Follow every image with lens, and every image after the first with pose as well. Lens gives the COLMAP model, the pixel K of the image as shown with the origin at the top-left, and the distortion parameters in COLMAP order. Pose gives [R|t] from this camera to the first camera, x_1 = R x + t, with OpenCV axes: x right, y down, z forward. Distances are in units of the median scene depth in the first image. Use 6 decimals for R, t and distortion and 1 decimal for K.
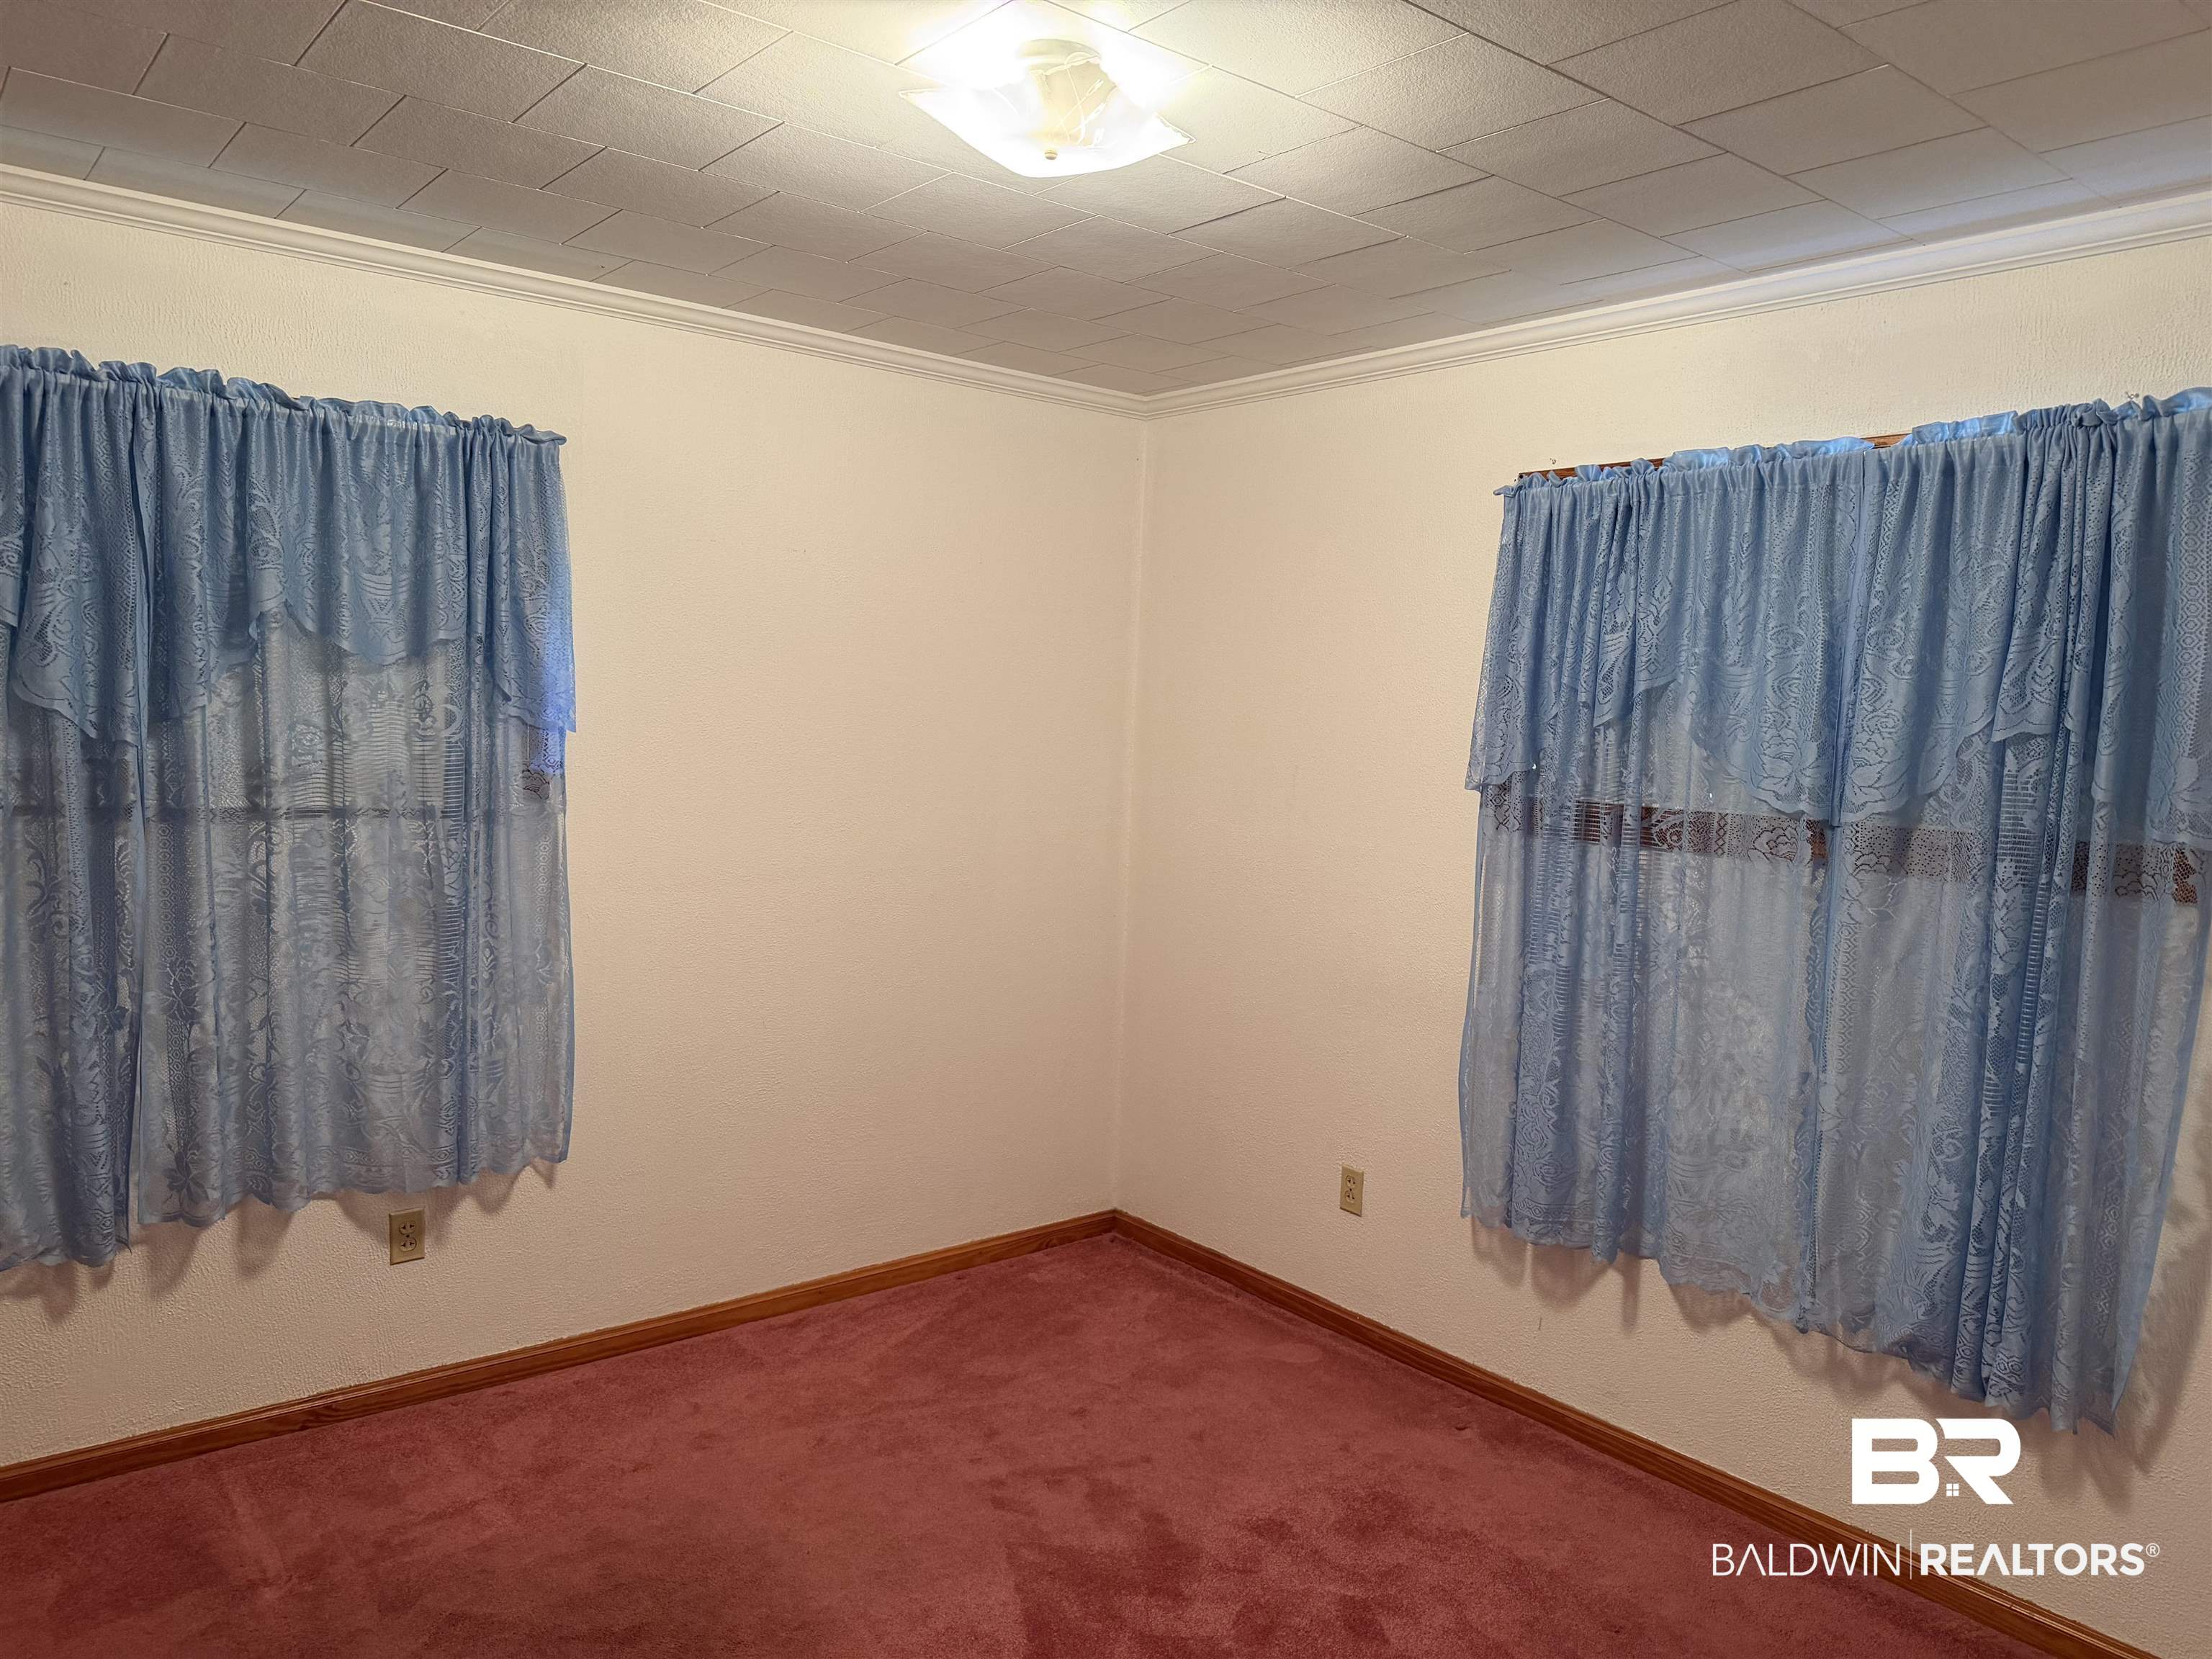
lens RADIAL K [[1561.0, 0, 1108.5], [0, 1561.0, 839.6], [0, 0, 1]] dist [0.064819, -0.084936]
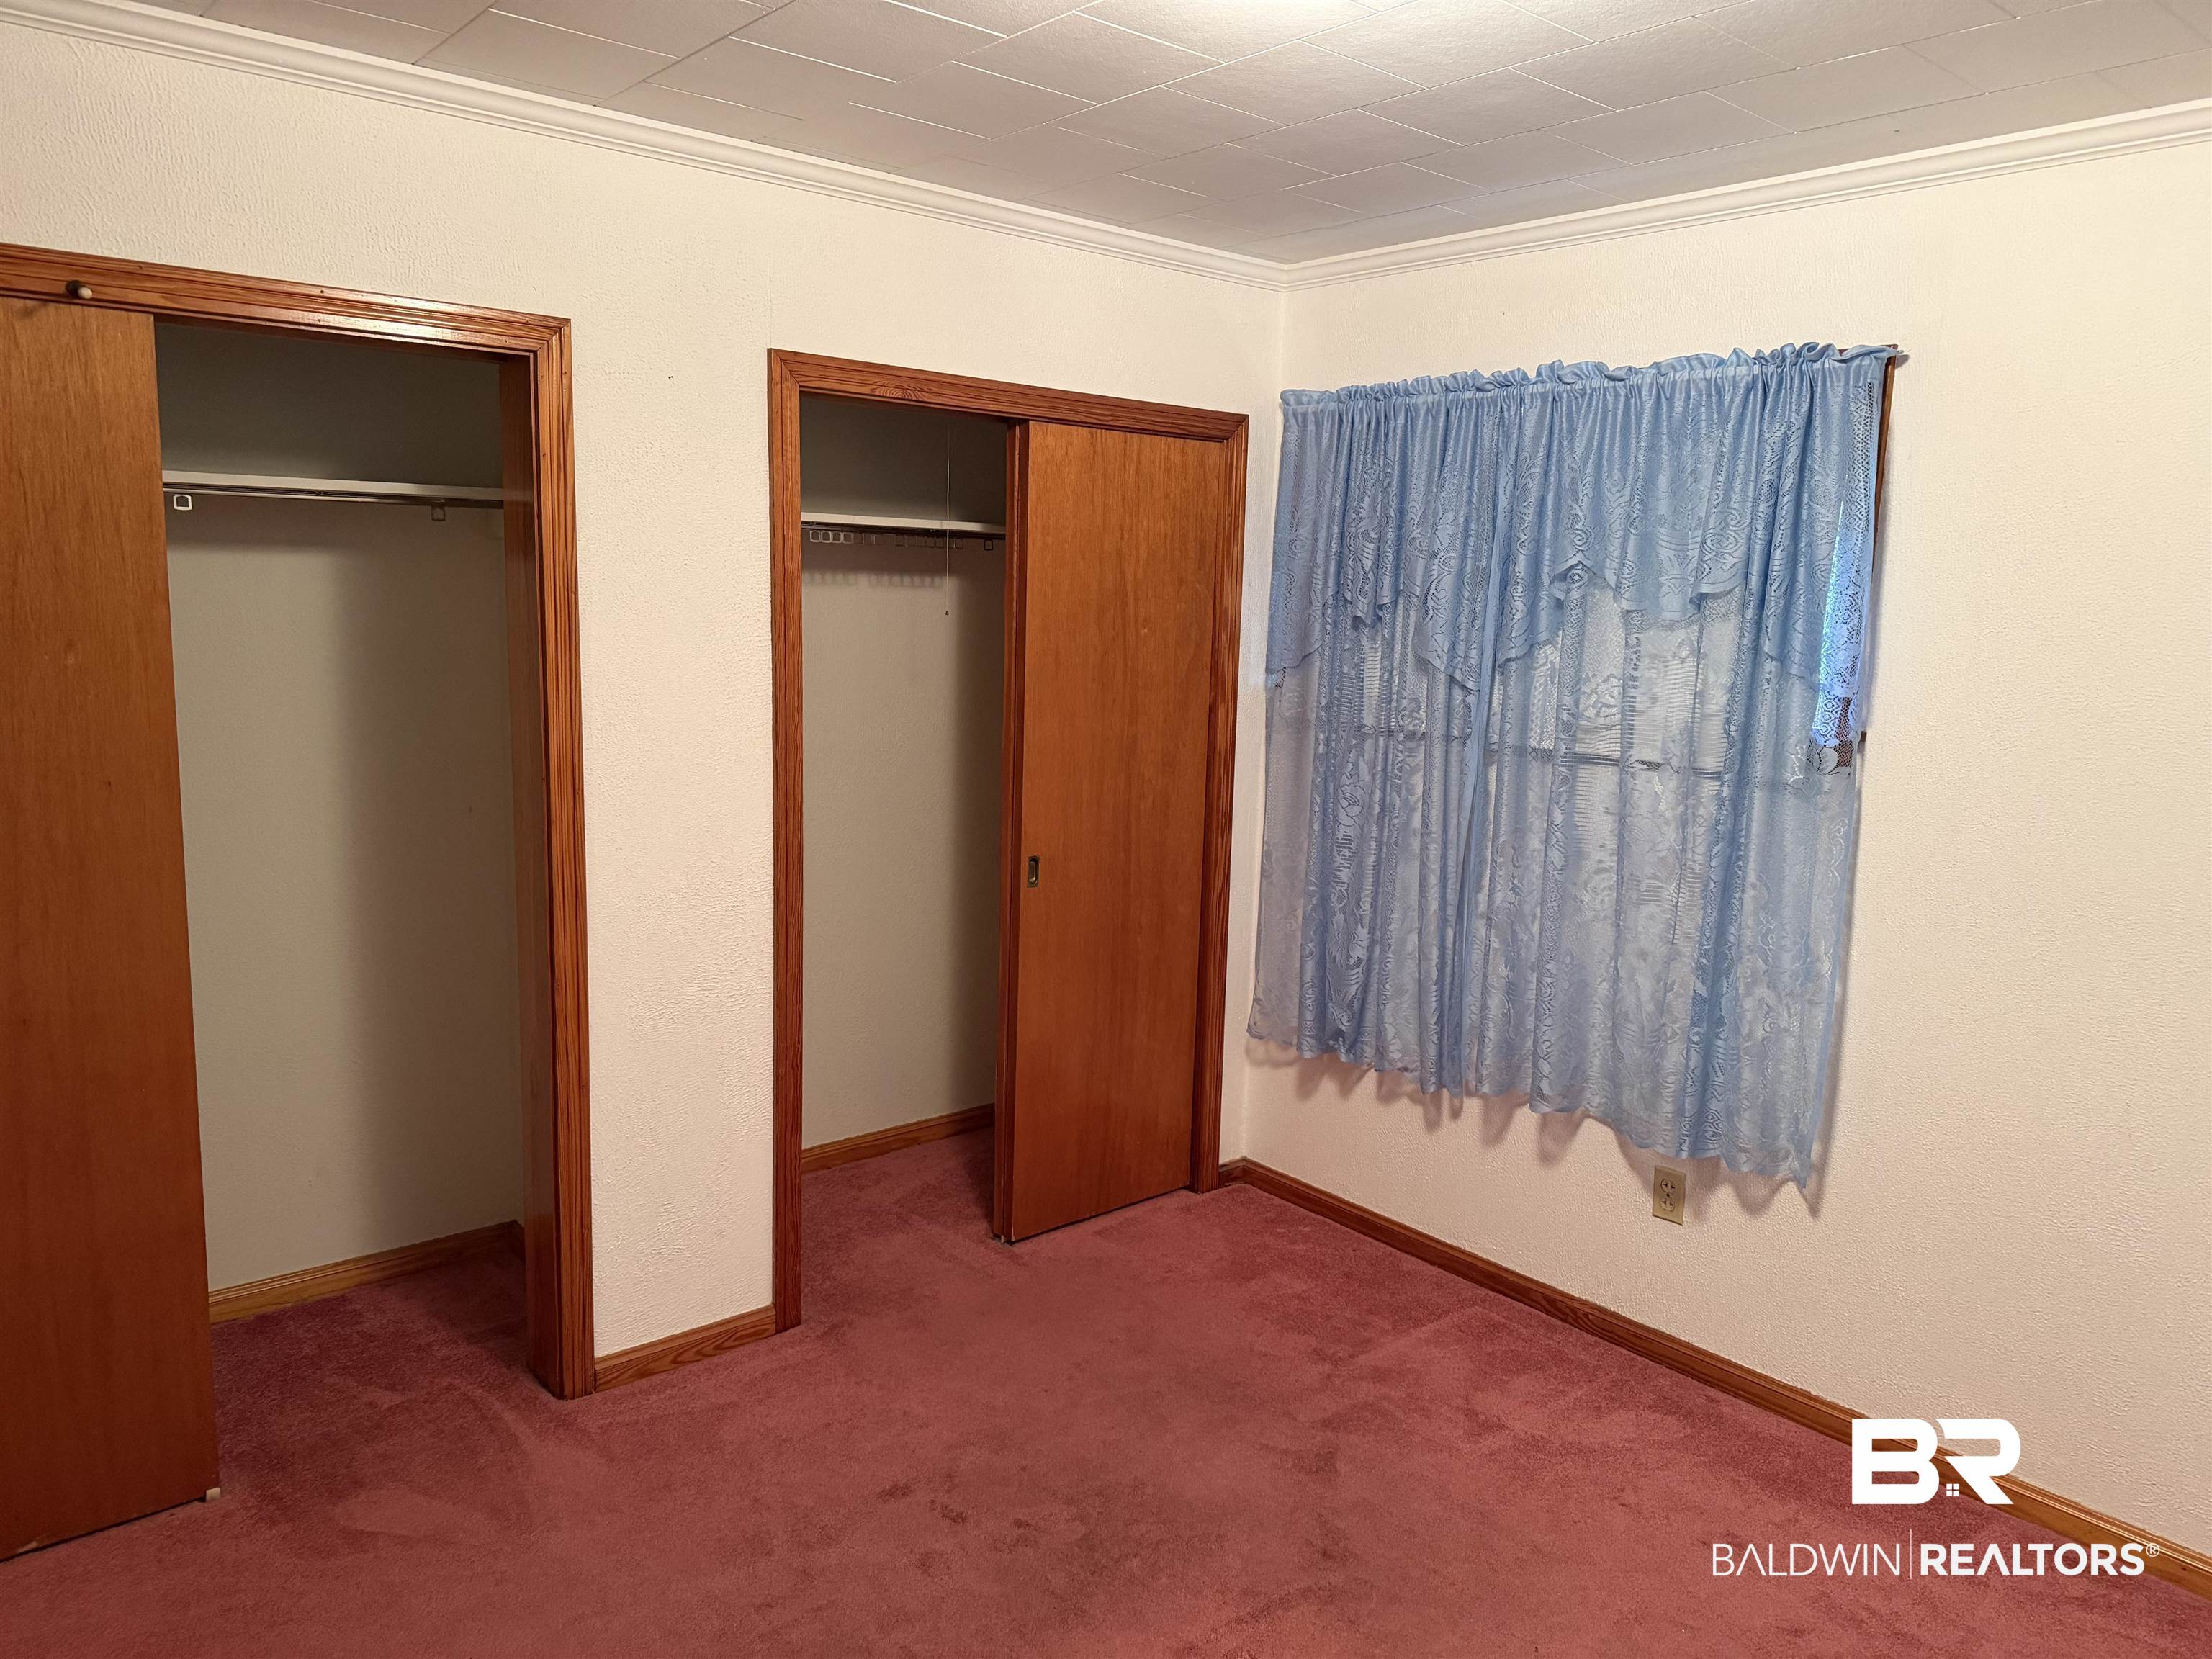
lens RADIAL K [[1561.0, 0, 1109.2], [0, 1561.0, 827.9], [0, 0, 1]] dist [0.064819, -0.084936]
pose [[0.020721, 0.117860, -0.992814, 0.537513], [-0.114668, 0.986754, 0.114747, -0.054306], [0.993188, 0.111466, 0.033961, 0.619799]]
